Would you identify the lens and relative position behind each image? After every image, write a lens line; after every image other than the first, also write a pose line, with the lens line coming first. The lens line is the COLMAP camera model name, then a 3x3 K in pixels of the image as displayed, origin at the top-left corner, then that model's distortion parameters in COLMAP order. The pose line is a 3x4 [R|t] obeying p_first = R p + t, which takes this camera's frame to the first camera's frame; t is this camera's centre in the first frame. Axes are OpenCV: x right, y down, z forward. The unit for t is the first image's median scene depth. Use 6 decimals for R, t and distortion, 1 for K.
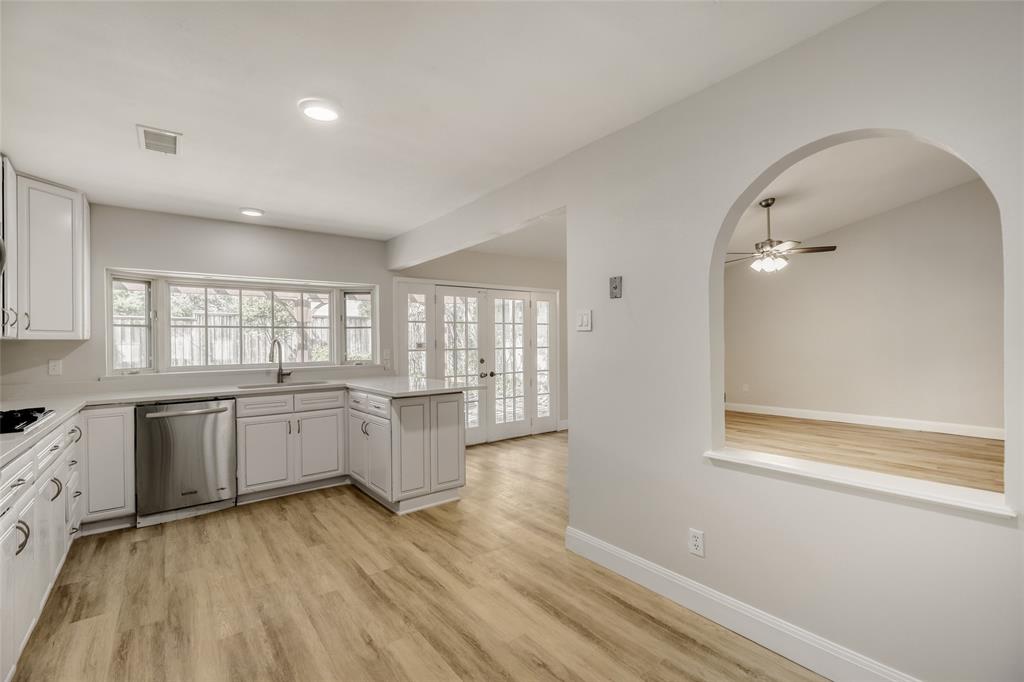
lens RADIAL K [[460.2, 0, 517.1], [0, 460.2, 341.3], [0, 0, 1]] dist [0.002339, 0.000441]
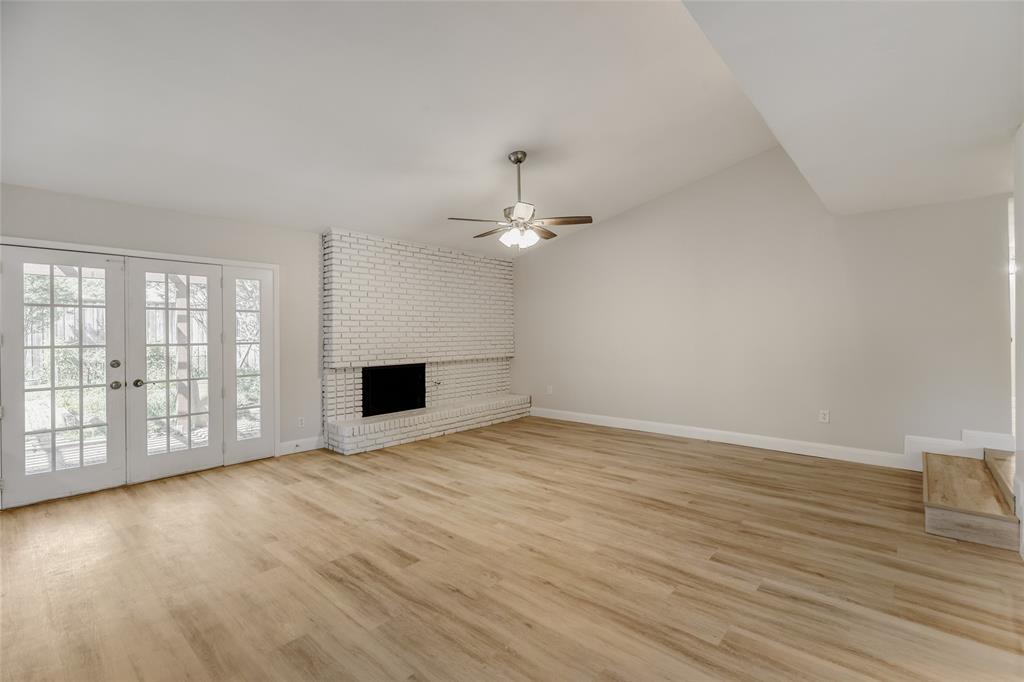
lens RADIAL K [[460.2, 0, 510.8], [0, 460.2, 332.5], [0, 0, 1]] dist [0.002339, 0.000441]
pose [[0.980248, 0.008949, 0.197570, 0.828669], [-0.008387, 0.999958, -0.003679, -0.012402], [-0.197595, 0.001950, 0.980282, 0.538979]]
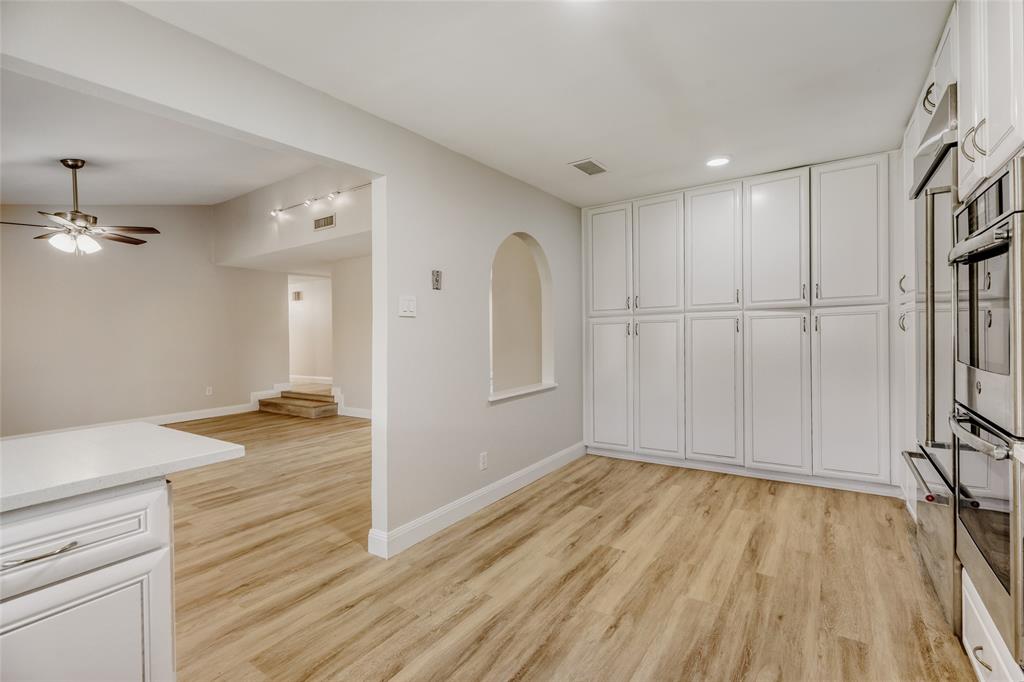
lens RADIAL K [[460.2, 0, 515.4], [0, 460.2, 341.4], [0, 0, 1]] dist [0.002339, 0.000441]
pose [[-0.308783, 0.004486, 0.951122, -0.927228], [0.026188, 0.999650, 0.003787, 0.035549], [-0.950772, 0.026077, -0.308792, 1.164401]]
